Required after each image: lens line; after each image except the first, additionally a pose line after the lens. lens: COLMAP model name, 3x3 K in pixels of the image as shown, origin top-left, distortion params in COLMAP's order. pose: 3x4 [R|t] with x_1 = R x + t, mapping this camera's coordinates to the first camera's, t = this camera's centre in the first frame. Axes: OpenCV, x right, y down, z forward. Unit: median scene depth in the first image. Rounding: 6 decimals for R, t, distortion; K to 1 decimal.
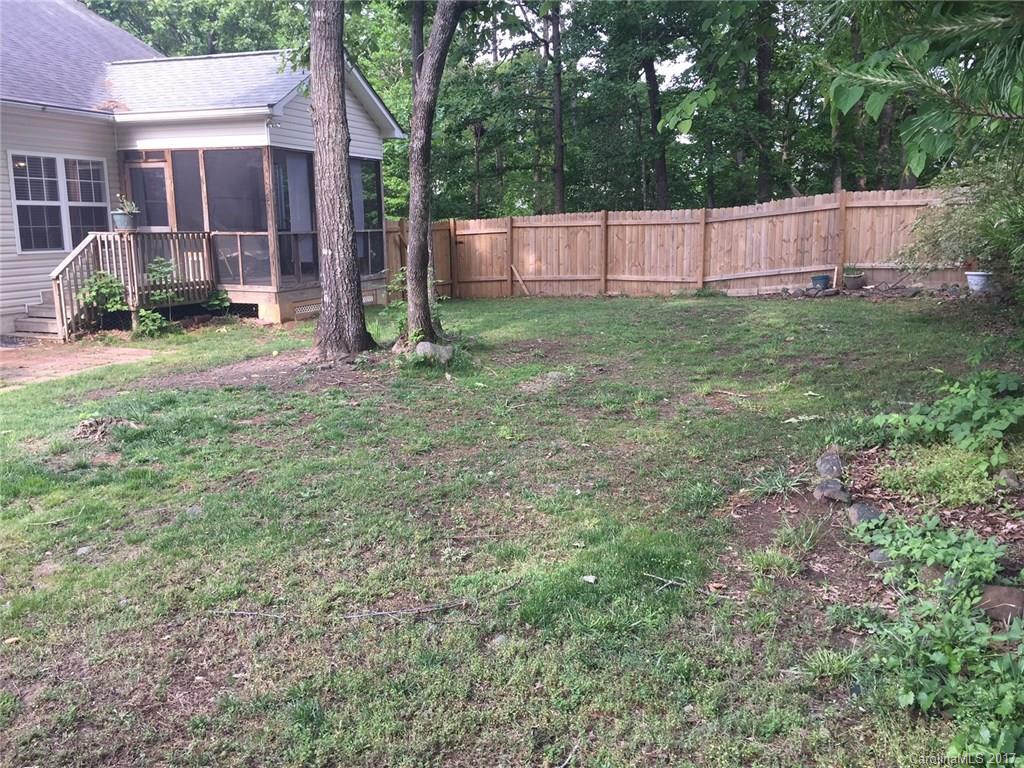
lens RADIAL K [[873.4, 0, 513.8], [0, 873.4, 382.7], [0, 0, 1]] dist [0.069142, -0.079504]
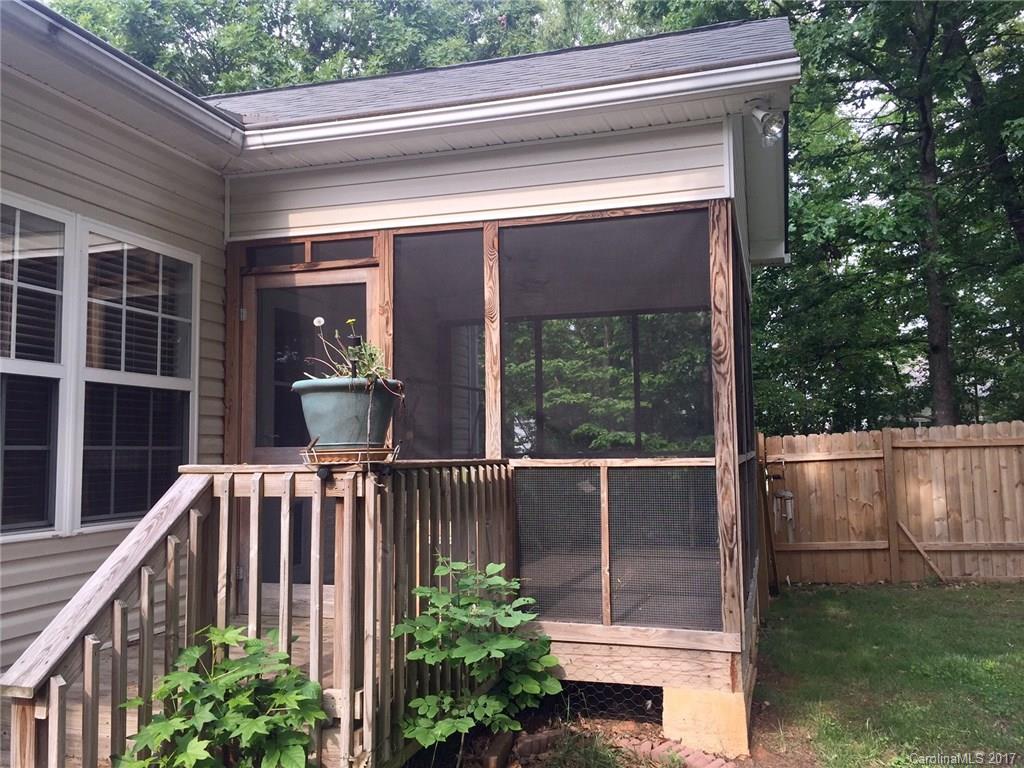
lens RADIAL K [[873.4, 0, 511.1], [0, 873.4, 380.9], [0, 0, 1]] dist [0.069142, -0.079504]
pose [[0.997571, -0.003073, 0.069592, -0.371036], [0.021151, 0.965225, -0.260563, -0.115851], [-0.066372, 0.261402, 0.962945, 0.685044]]
